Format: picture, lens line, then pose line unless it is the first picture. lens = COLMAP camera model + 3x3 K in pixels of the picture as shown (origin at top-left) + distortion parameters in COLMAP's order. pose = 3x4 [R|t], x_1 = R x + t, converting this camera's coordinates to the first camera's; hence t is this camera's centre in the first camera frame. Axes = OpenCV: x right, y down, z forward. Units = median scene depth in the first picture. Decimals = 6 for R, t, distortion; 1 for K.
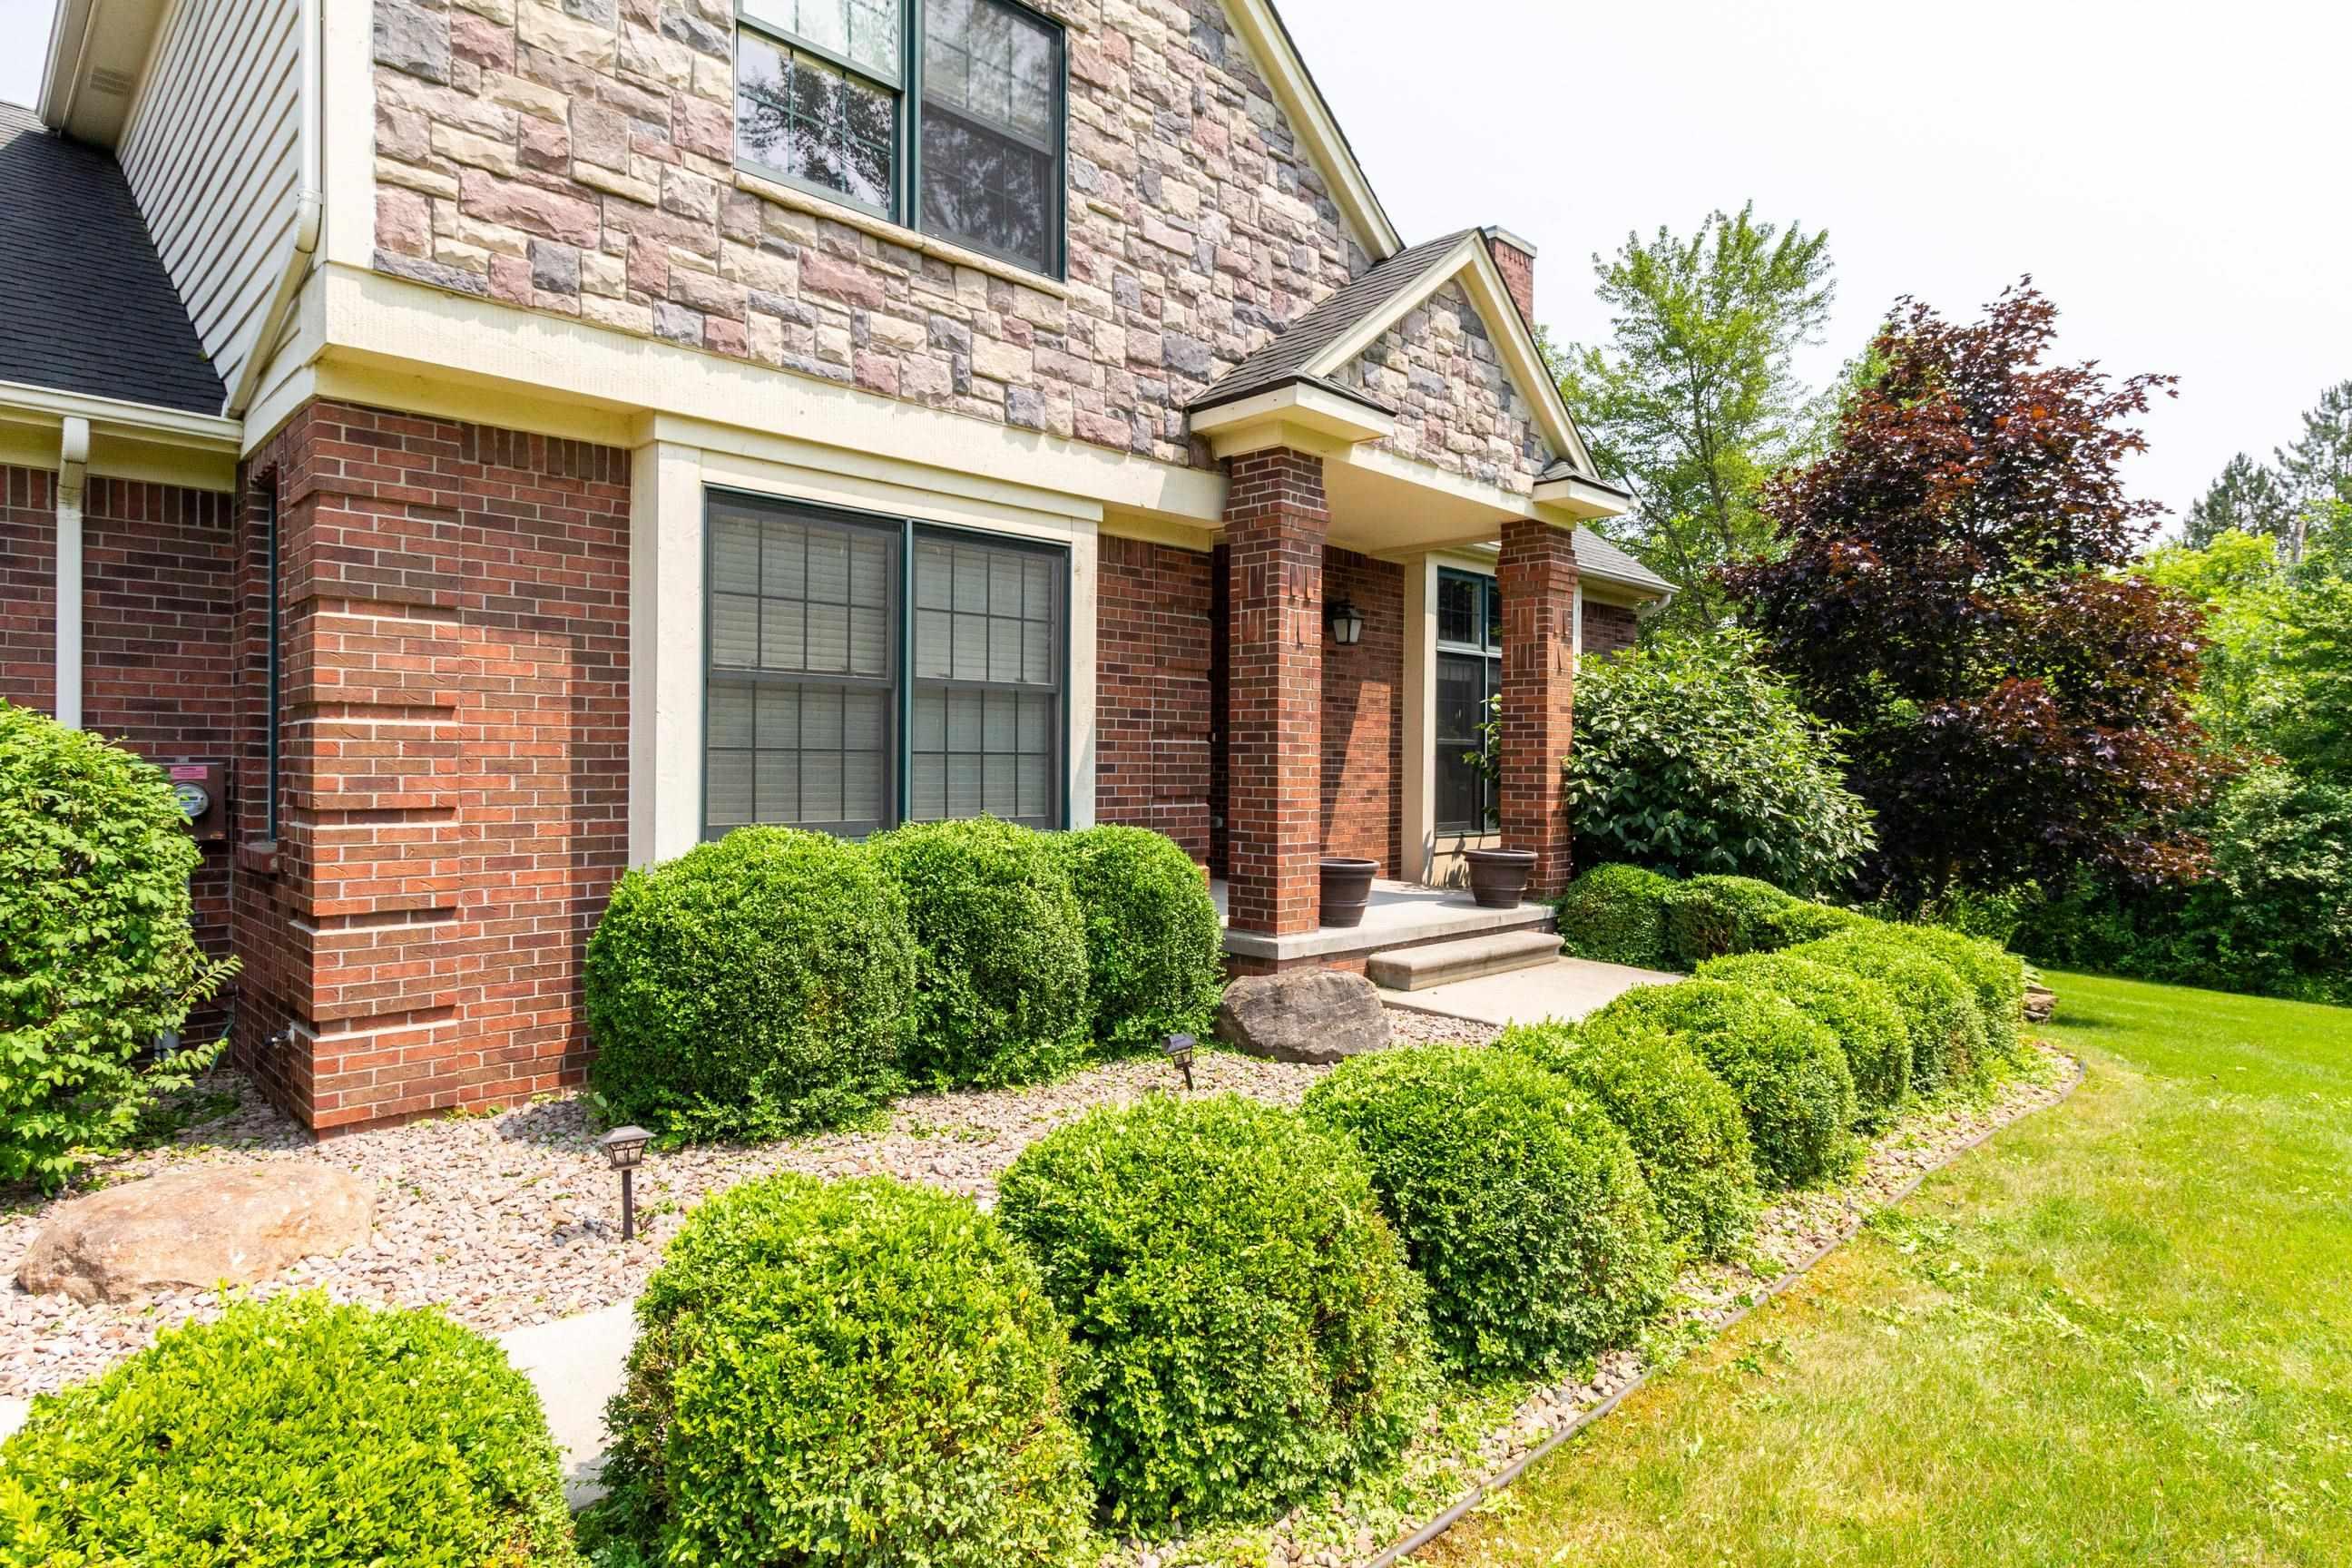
lens RADIAL K [[1302.3, 0, 1221.4], [0, 1302.3, 770.4], [0, 0, 1]] dist [0.000636, -0.001332]
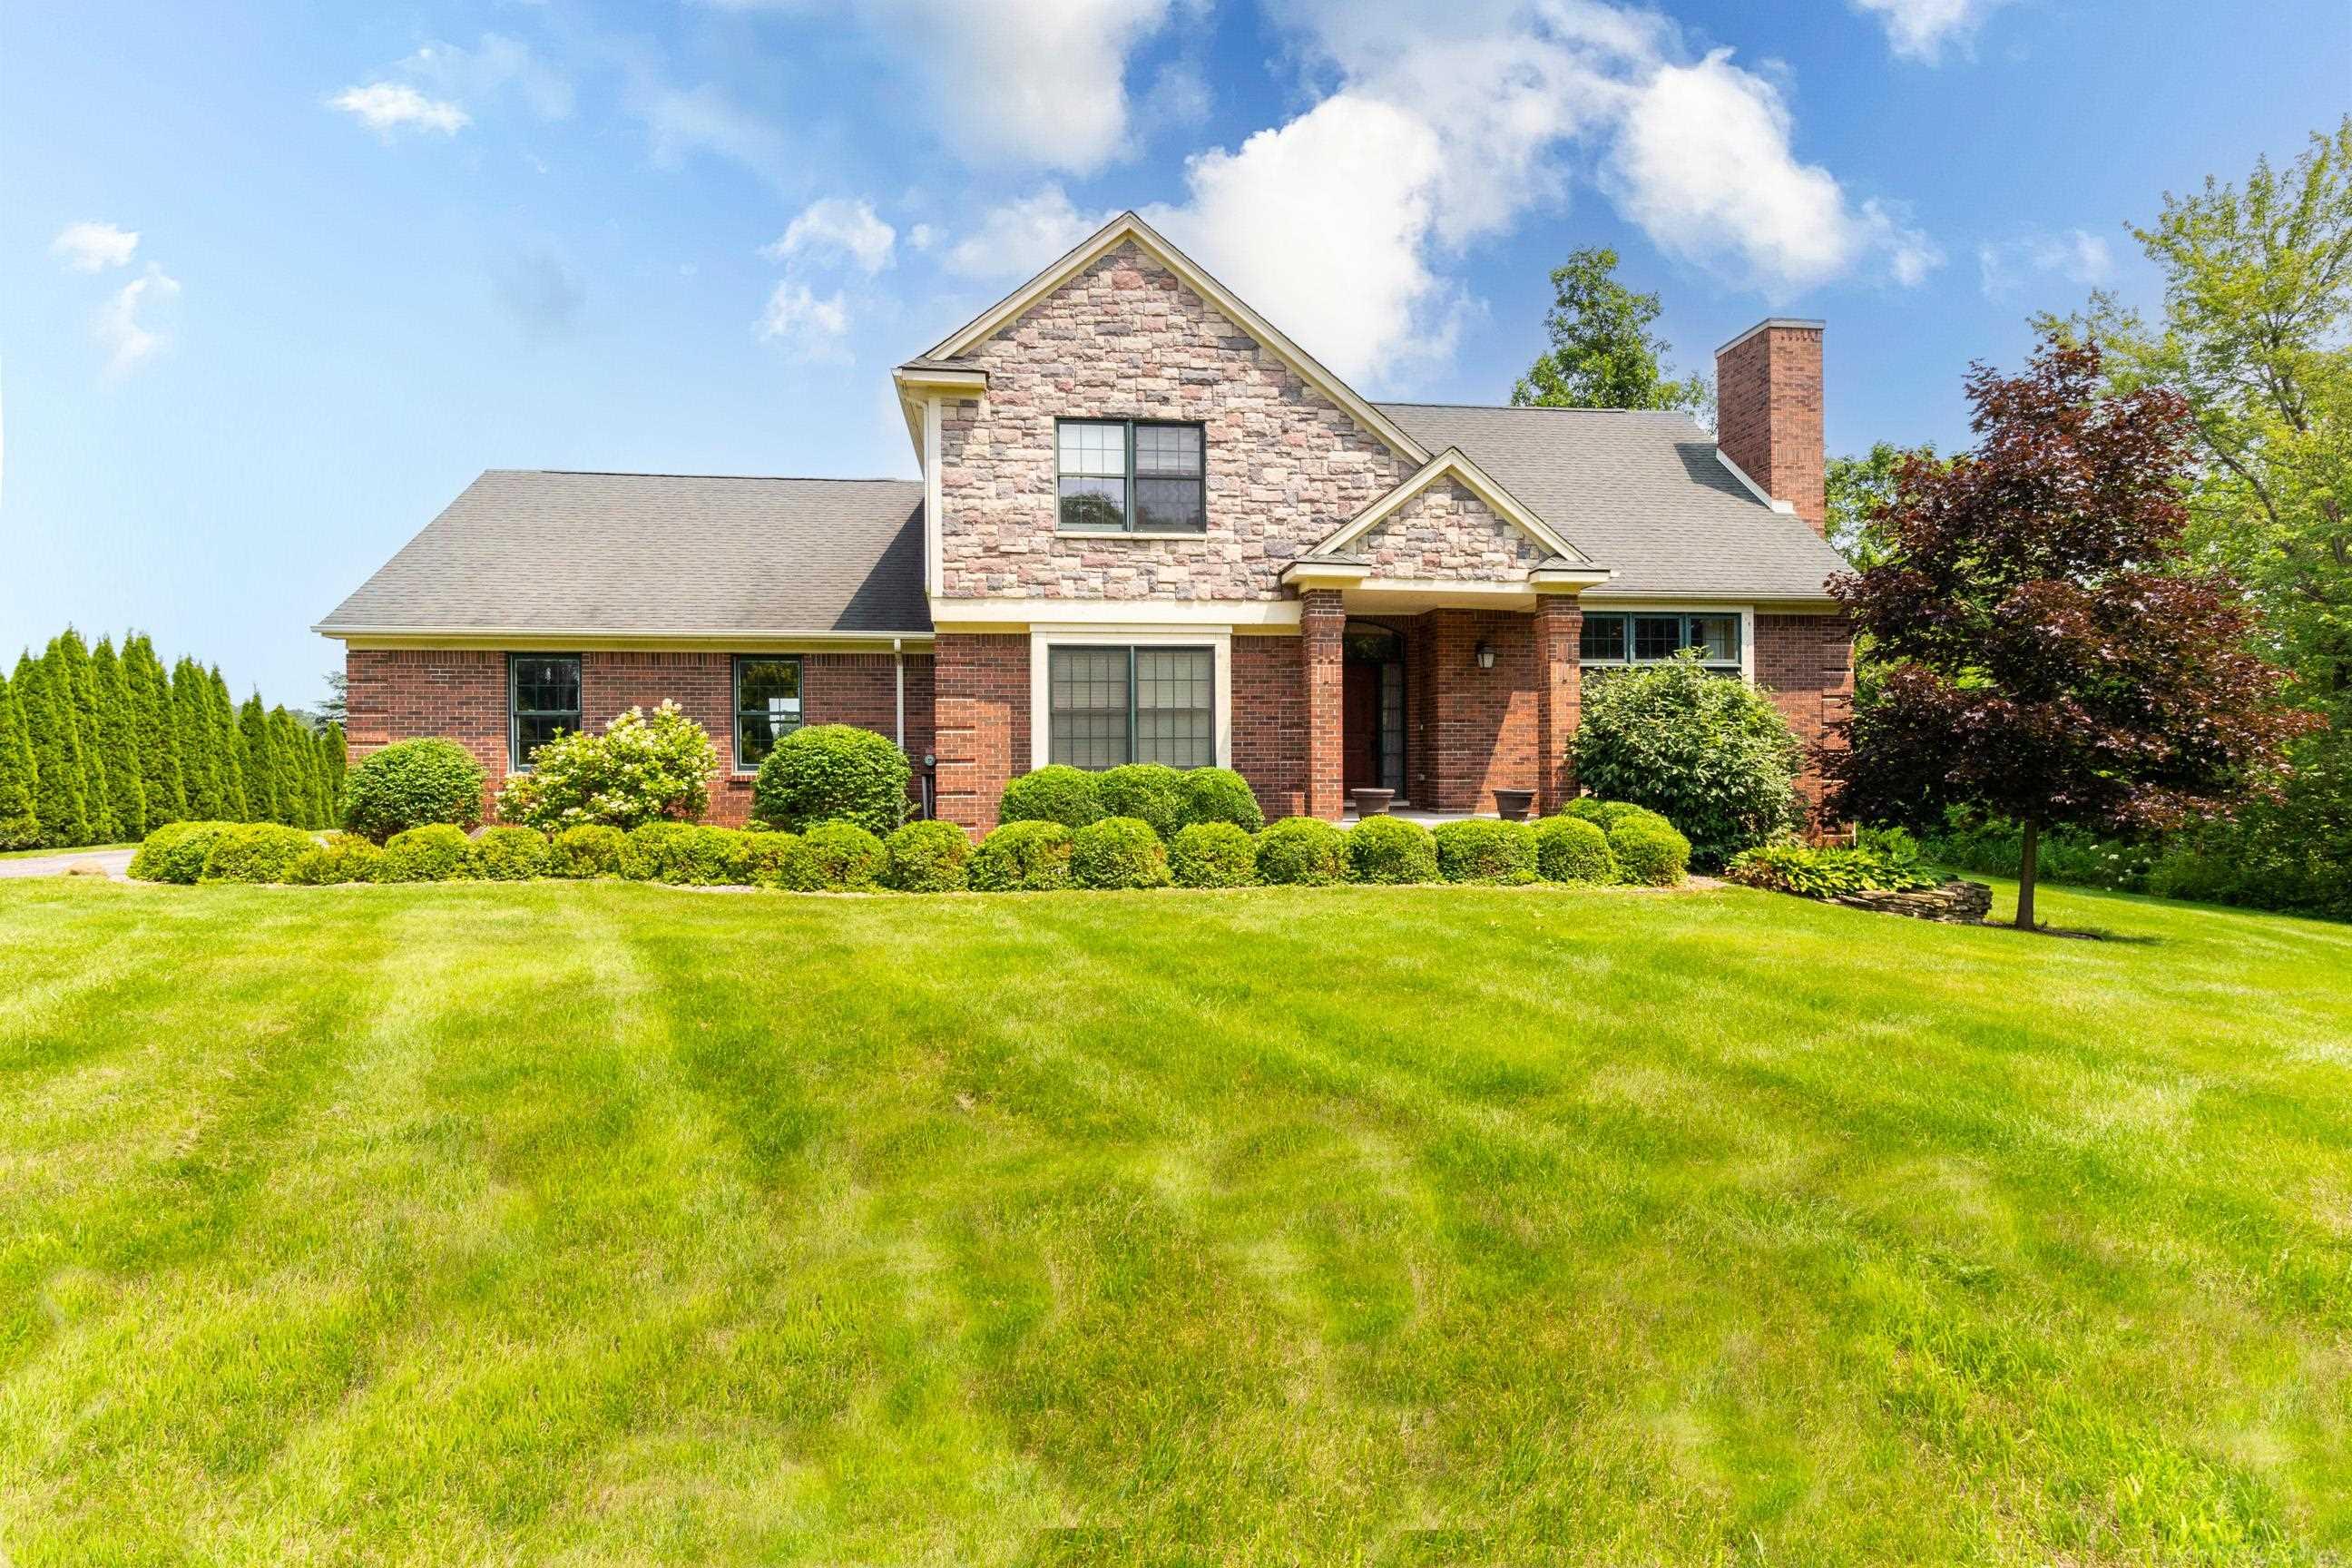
lens RADIAL K [[1302.3, 0, 1188.5], [0, 1302.3, 767.5], [0, 0, 1]] dist [0.000636, -0.001332]
pose [[0.796752, -0.010814, -0.604210, 1.170108], [0.010196, 0.999938, -0.004451, 0.047205], [0.604220, -0.002614, 0.796813, -0.804769]]
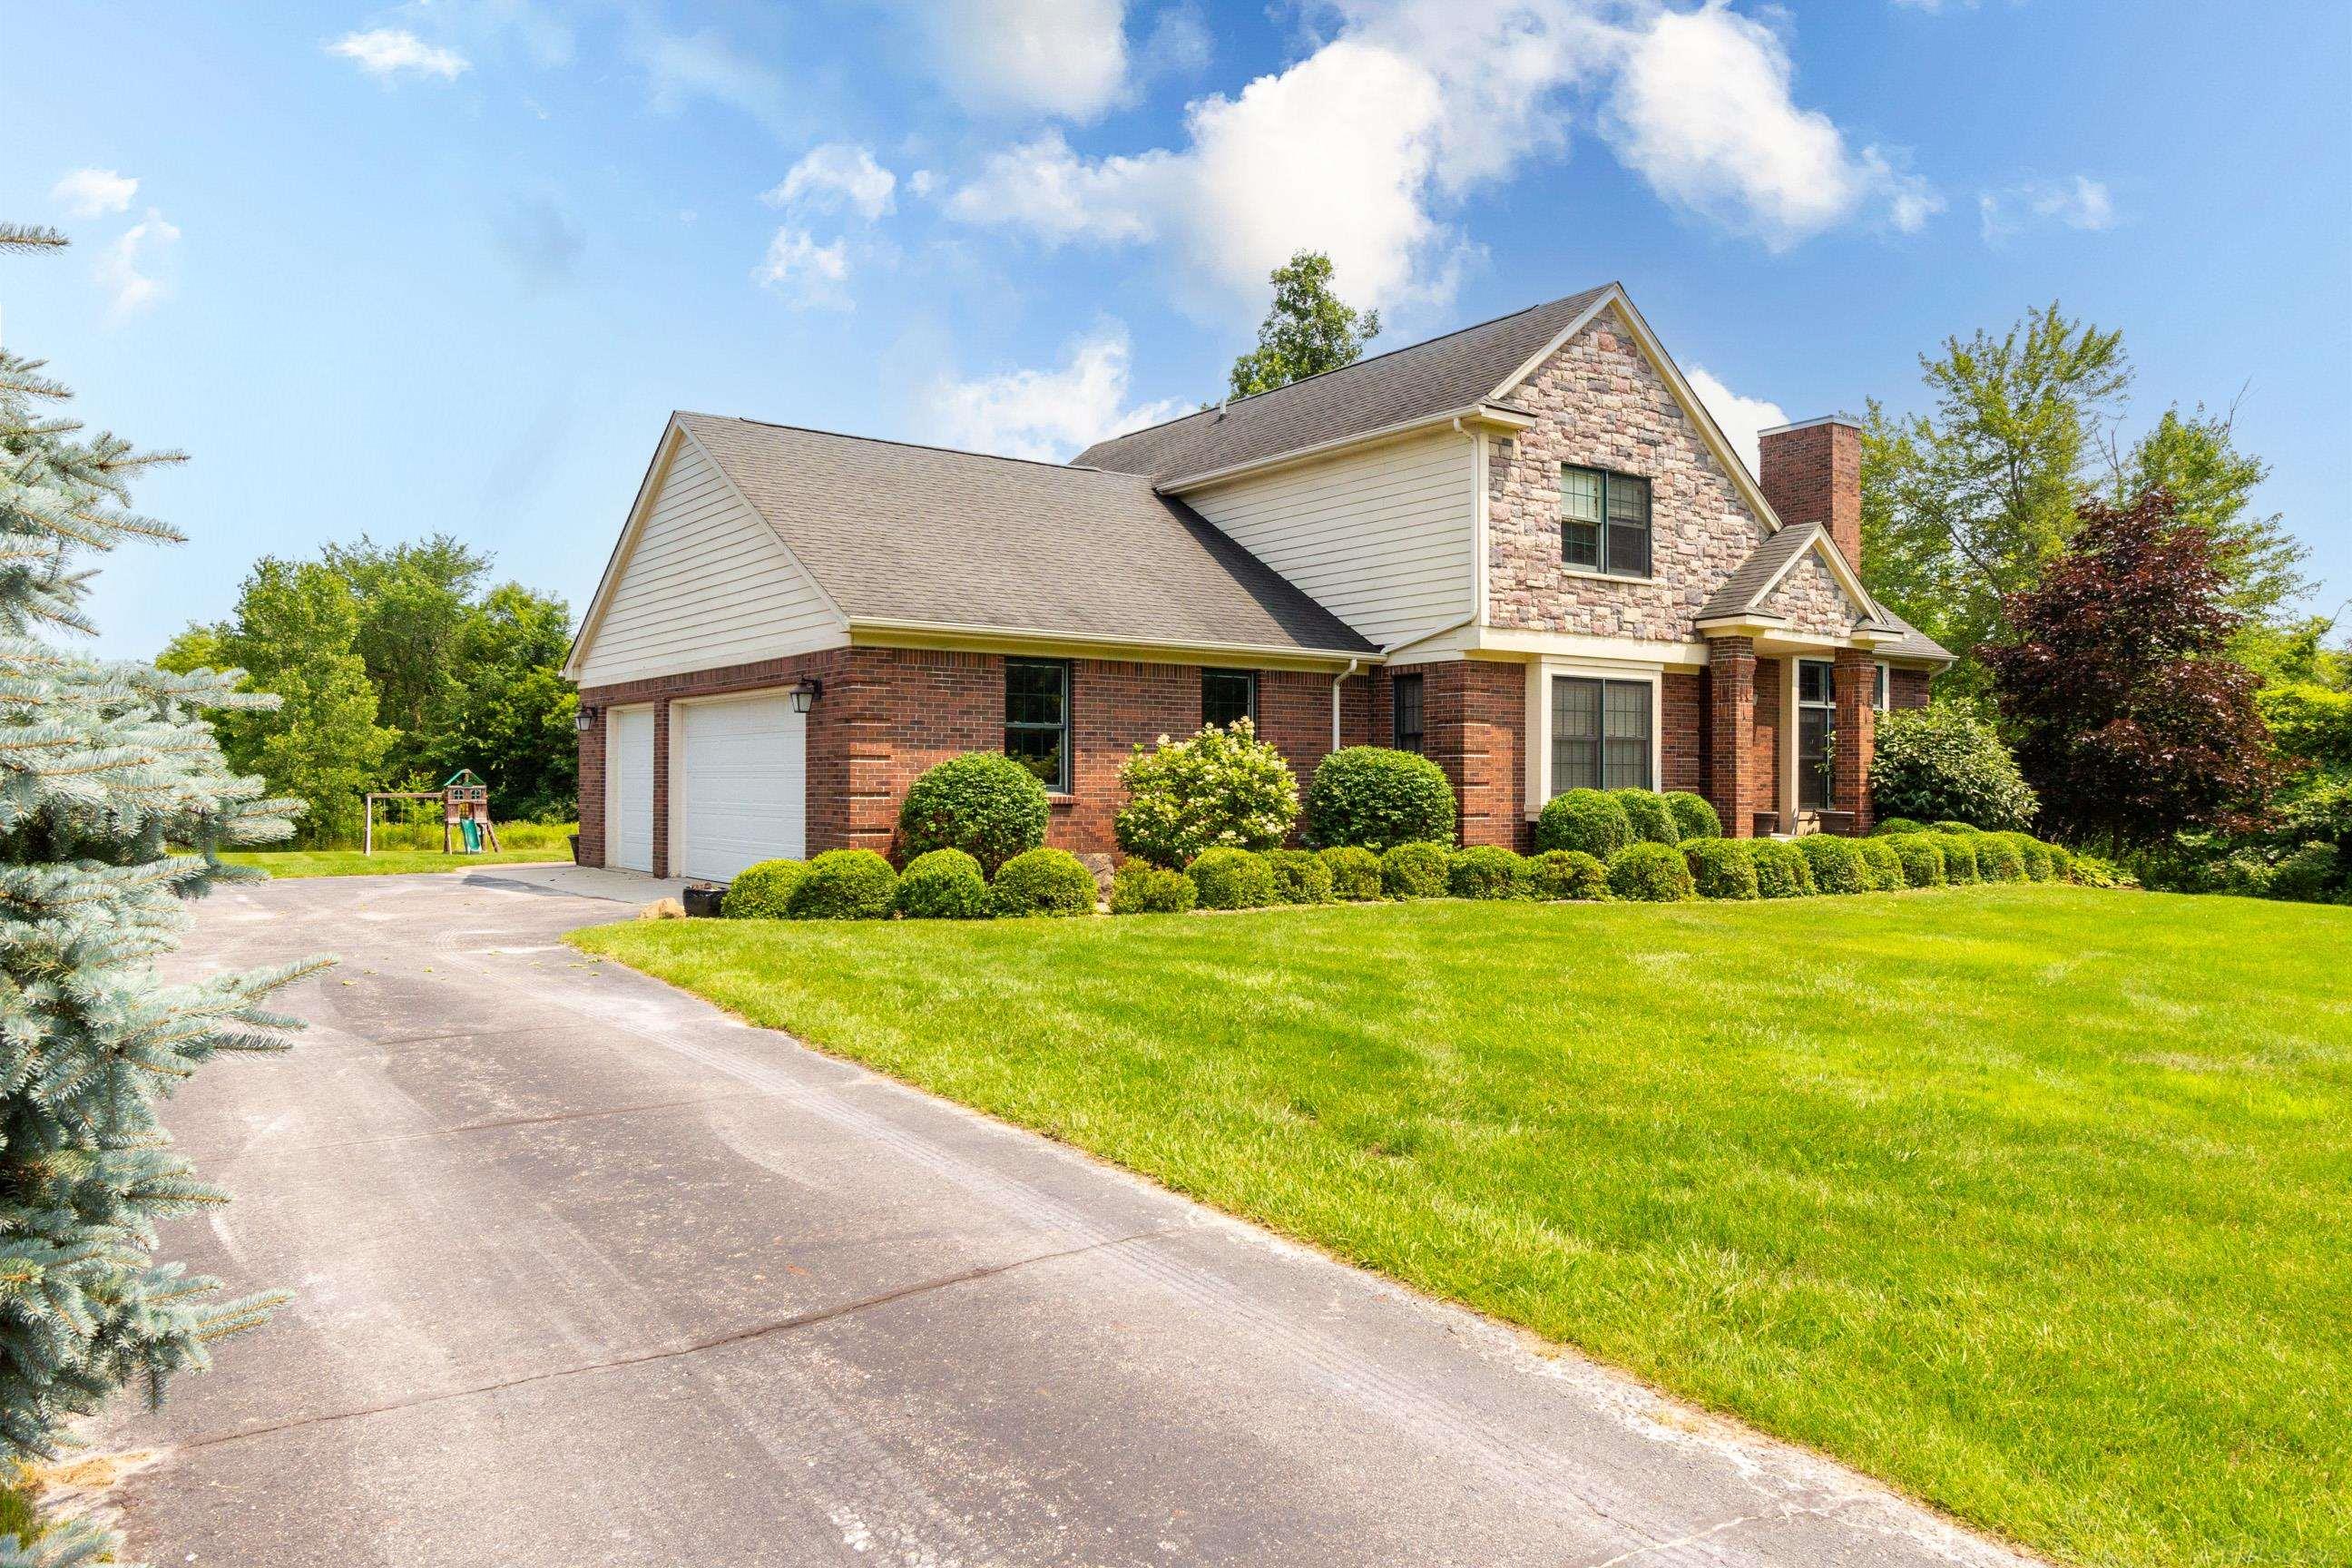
lens RADIAL K [[1568.2, 0, 1248.6], [0, 1568.2, 772.4], [0, 0, 1]] dist [0.004568, 0.006526]
pose [[0.987815, -0.006766, -0.155484, -0.399431], [0.004950, 0.999915, -0.012065, 0.033398], [0.155553, 0.011149, 0.987765, -2.017536]]
